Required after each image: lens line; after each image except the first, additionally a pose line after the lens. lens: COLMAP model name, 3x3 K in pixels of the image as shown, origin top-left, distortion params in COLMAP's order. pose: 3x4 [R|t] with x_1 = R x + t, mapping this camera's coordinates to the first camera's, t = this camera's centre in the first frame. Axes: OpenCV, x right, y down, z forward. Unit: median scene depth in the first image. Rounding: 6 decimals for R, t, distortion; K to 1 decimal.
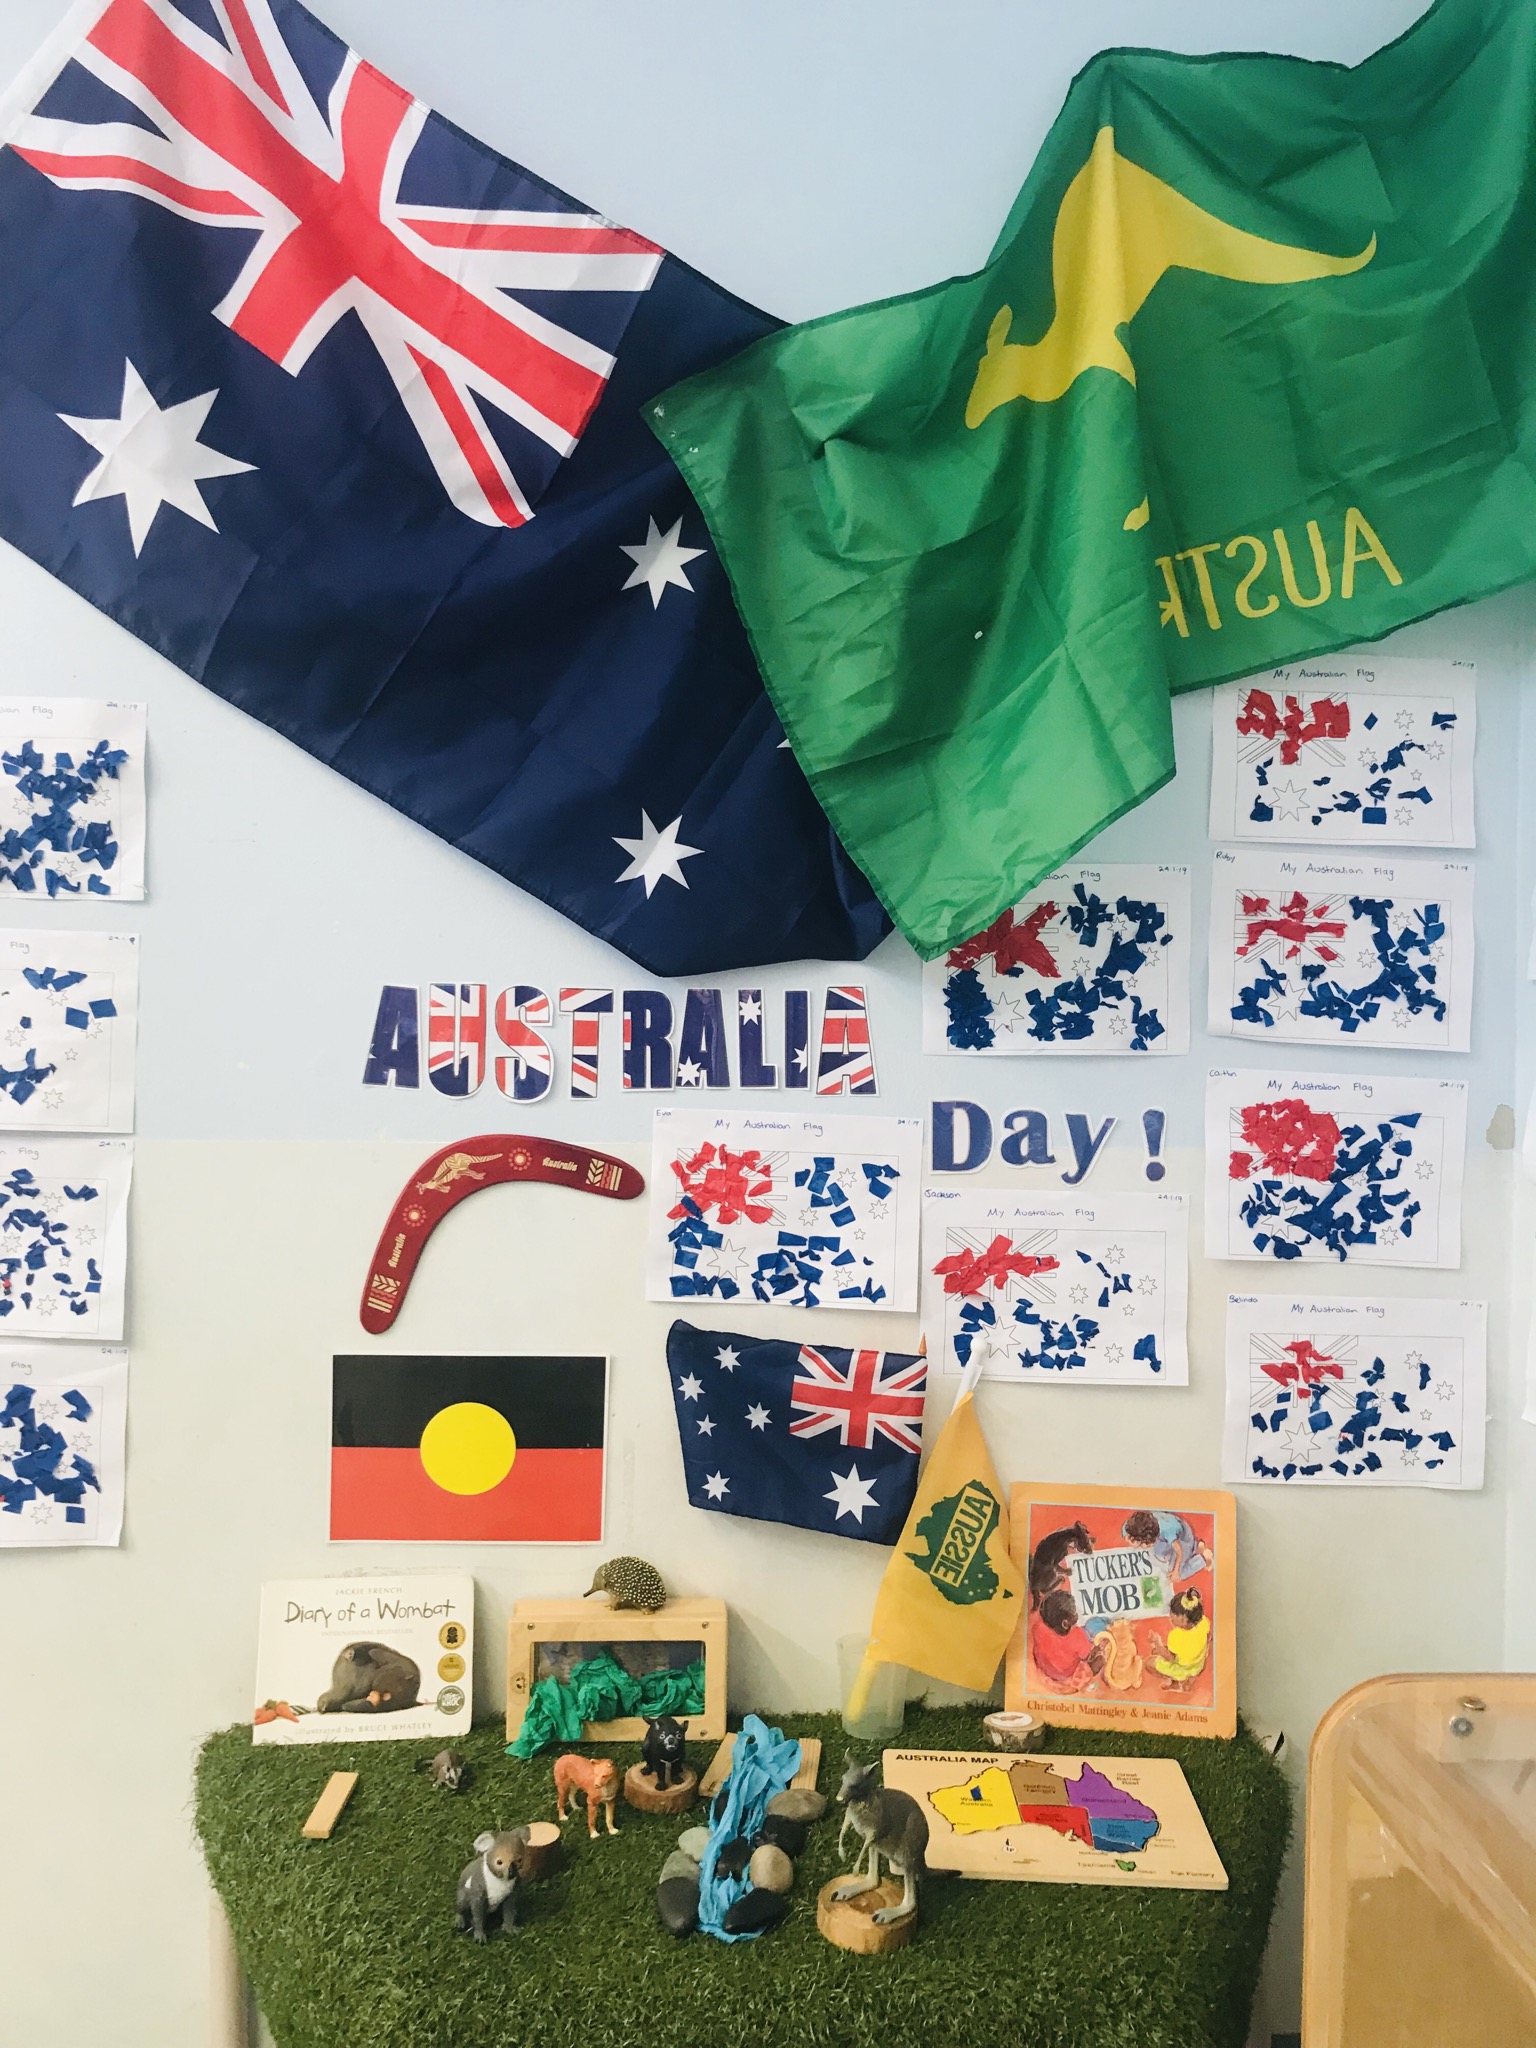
lens RADIAL K [[1766.9, 0, 685.6], [0, 1766.9, 1014.7], [0, 0, 1]] dist [0.006734, -0.081073]
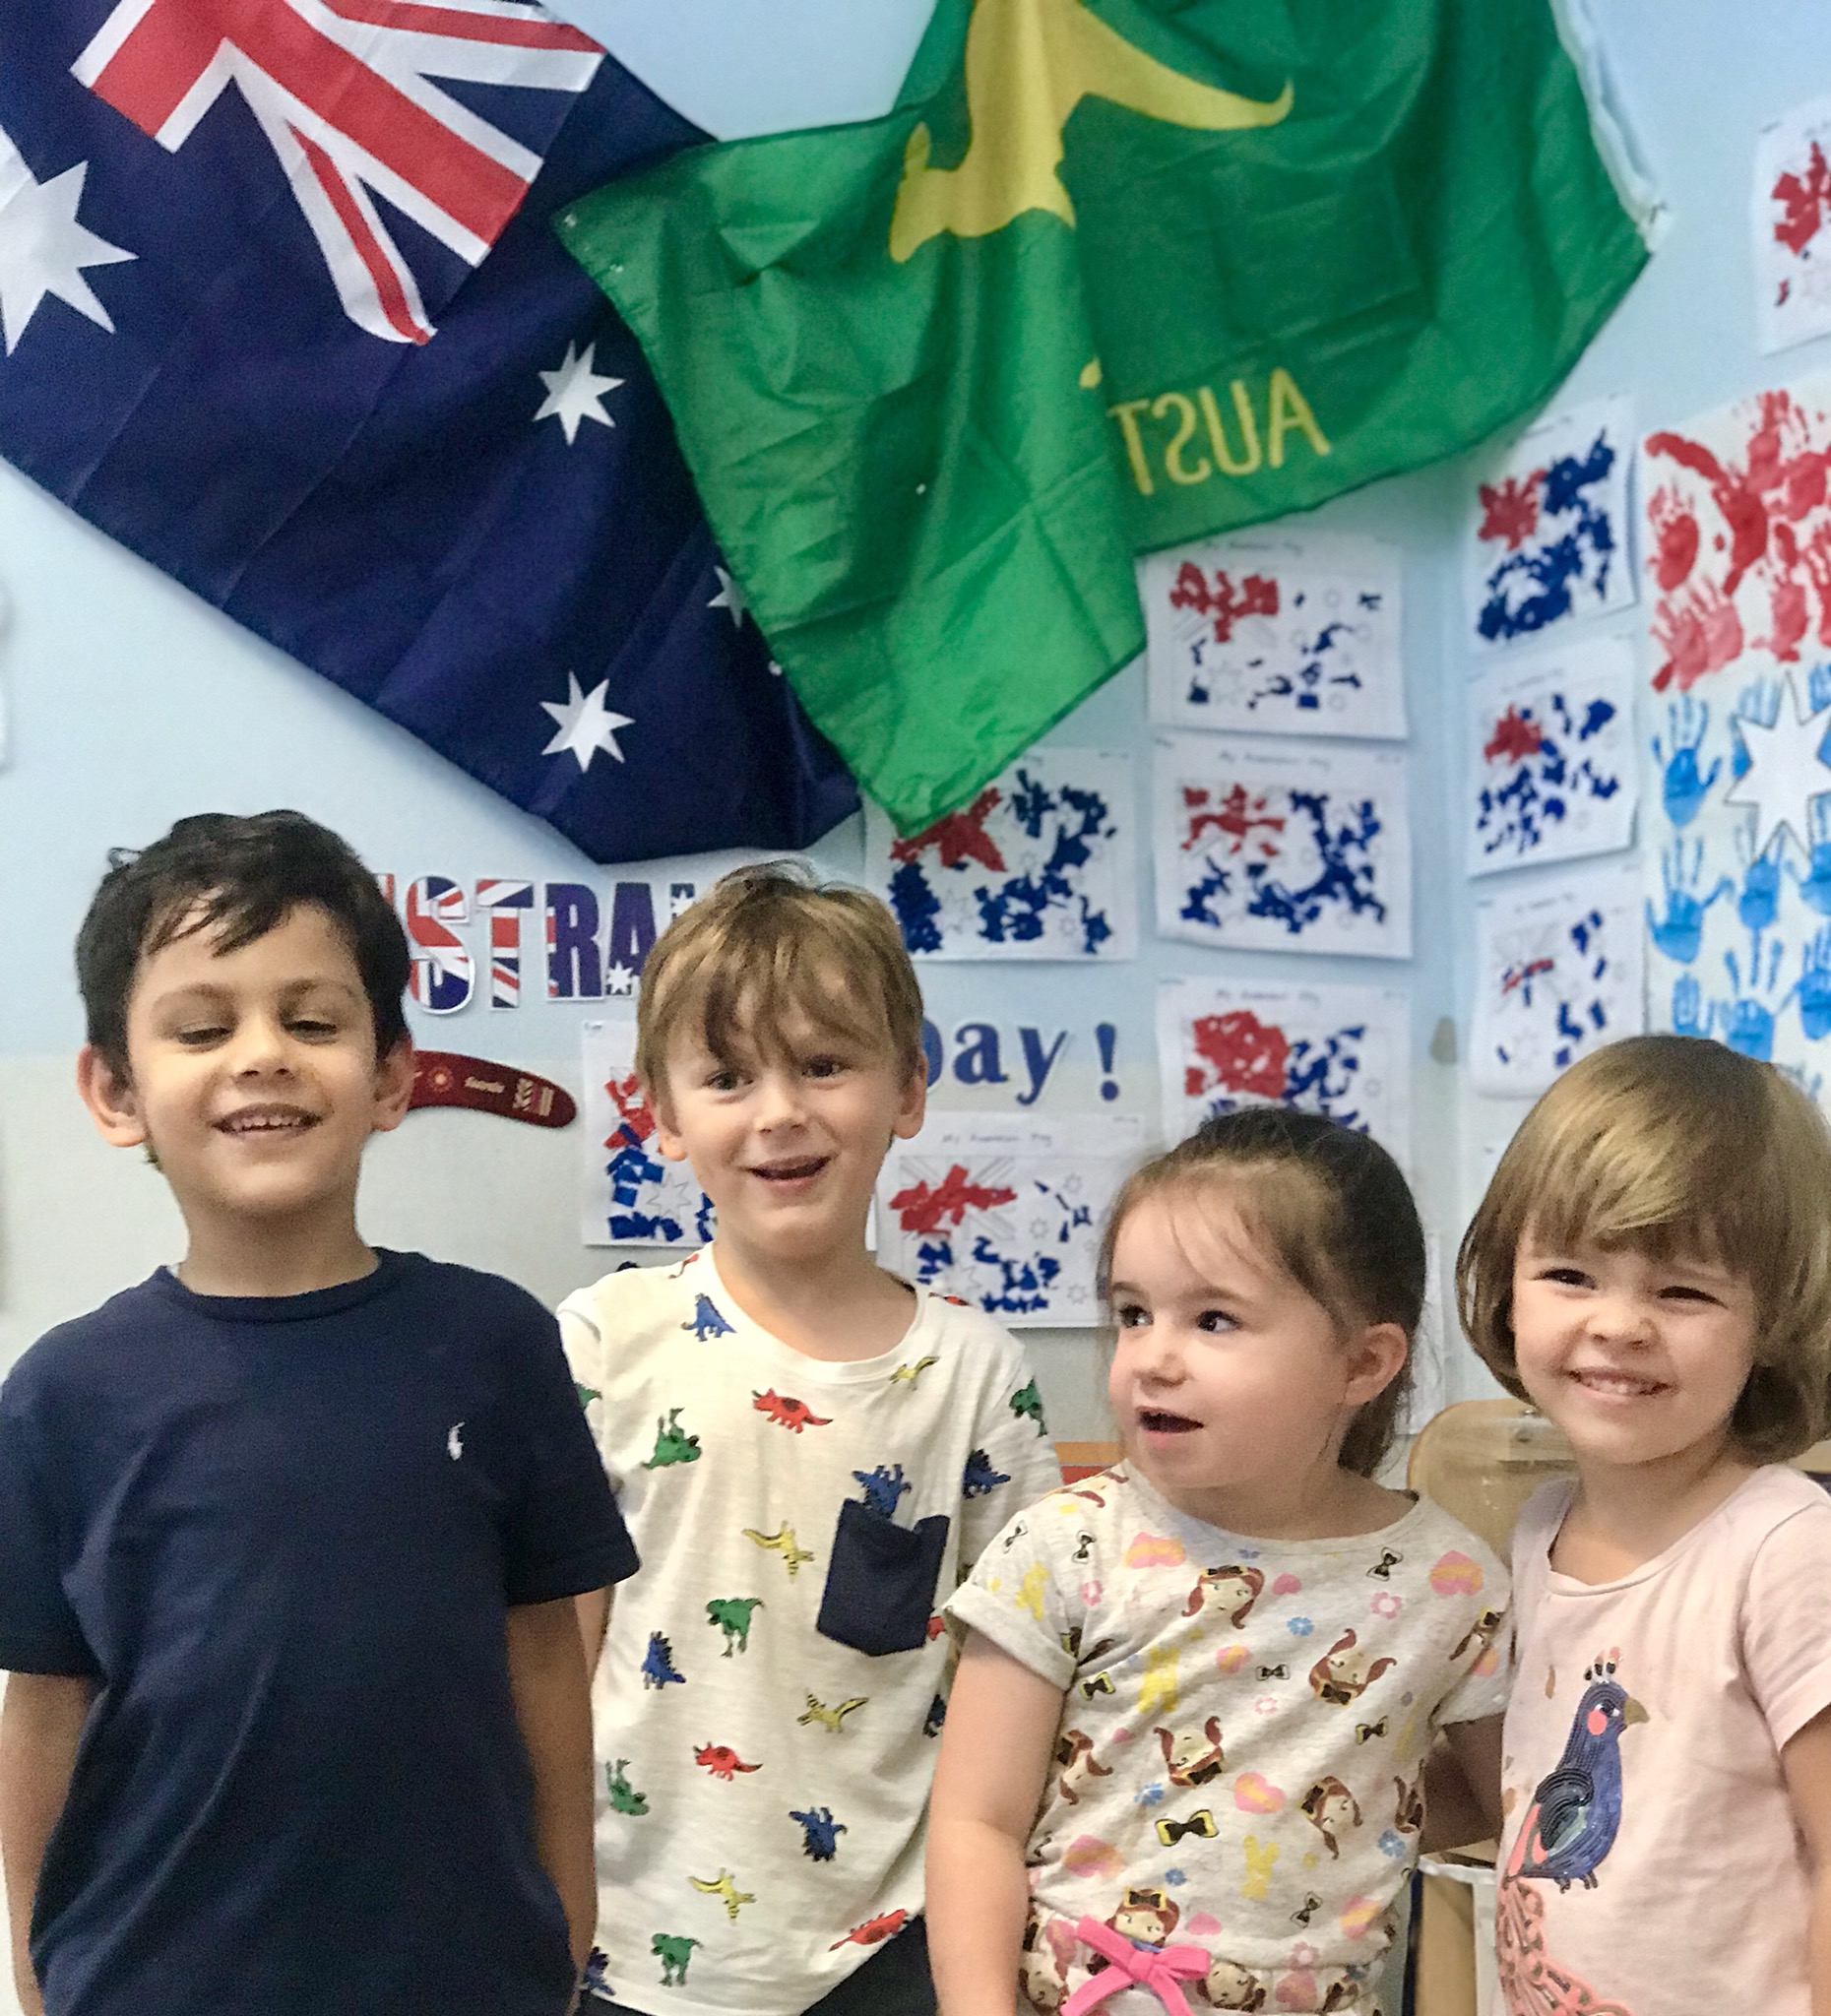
lens RADIAL K [[3651.5, 0, 915.5], [0, 3651.5, 1012.7], [0, 0, 1]] dist [0.012494, 0.000000]
pose [[0.928298, -0.011484, 0.371660, -0.528787], [0.038571, 0.997105, -0.065529, 0.172236], [-0.369832, 0.075166, 0.926053, -0.700811]]
